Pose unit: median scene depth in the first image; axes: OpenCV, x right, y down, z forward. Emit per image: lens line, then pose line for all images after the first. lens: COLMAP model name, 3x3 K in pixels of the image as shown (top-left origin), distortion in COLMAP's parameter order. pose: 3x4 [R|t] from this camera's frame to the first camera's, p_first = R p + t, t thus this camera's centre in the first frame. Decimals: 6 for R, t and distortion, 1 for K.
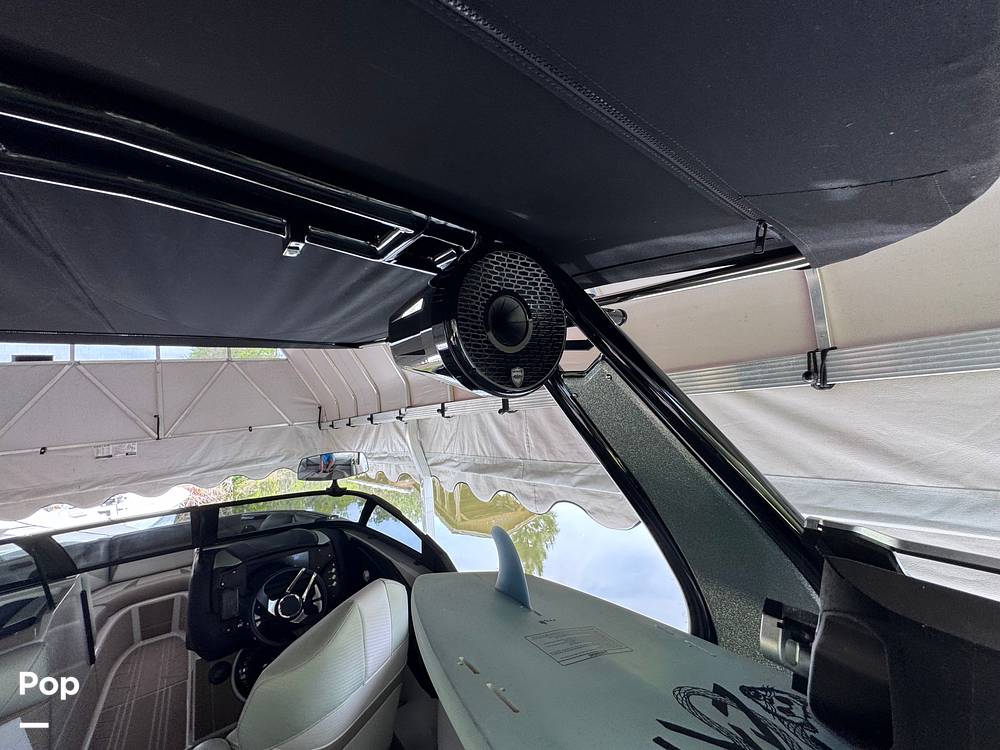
lens RADIAL K [[399.4, 0, 494.9], [0, 399.4, 375.2], [0, 0, 1]] dist [-0.004003, 0.001010]
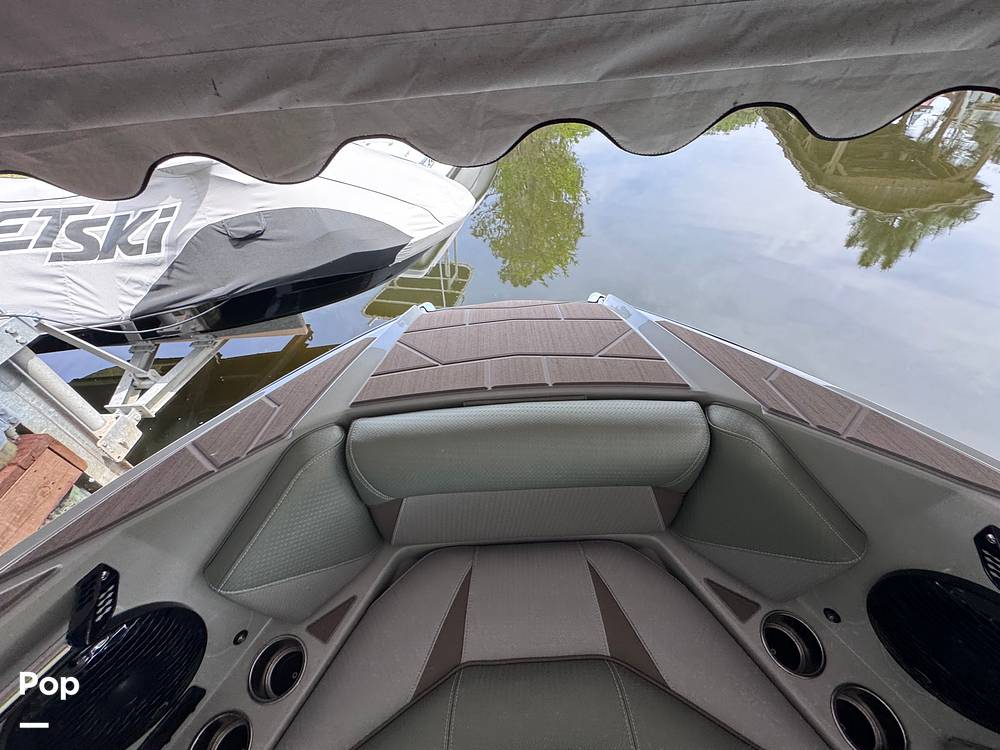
lens RADIAL K [[399.4, 0, 499.2], [0, 399.4, 378.0], [0, 0, 1]] dist [-0.004003, 0.001010]
pose [[0.823890, 0.438540, -0.359011, -0.807873], [0.026834, 0.602561, 0.797622, 0.217815], [0.566115, -0.666786, 0.484676, 0.935600]]
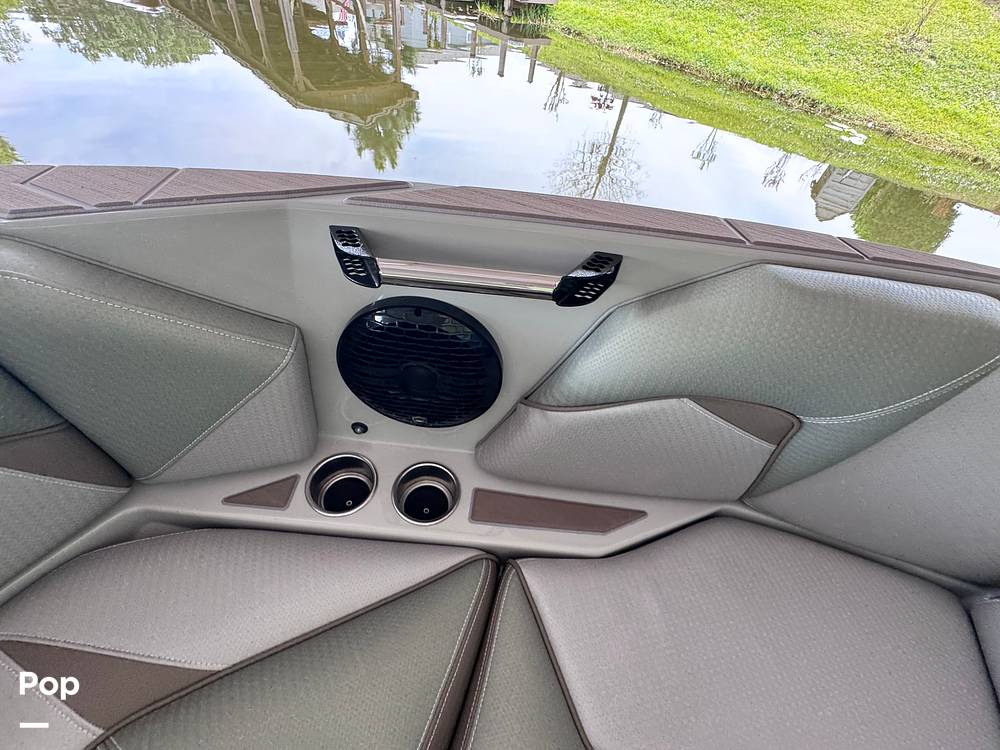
lens RADIAL K [[399.4, 0, 503.2], [0, 399.4, 366.8], [0, 0, 1]] dist [-0.004003, 0.001010]
pose [[0.898950, -0.134904, 0.416762, -0.691512], [-0.259365, 0.602791, 0.754568, 0.294933], [-0.353014, -0.786412, 0.506889, 0.959296]]
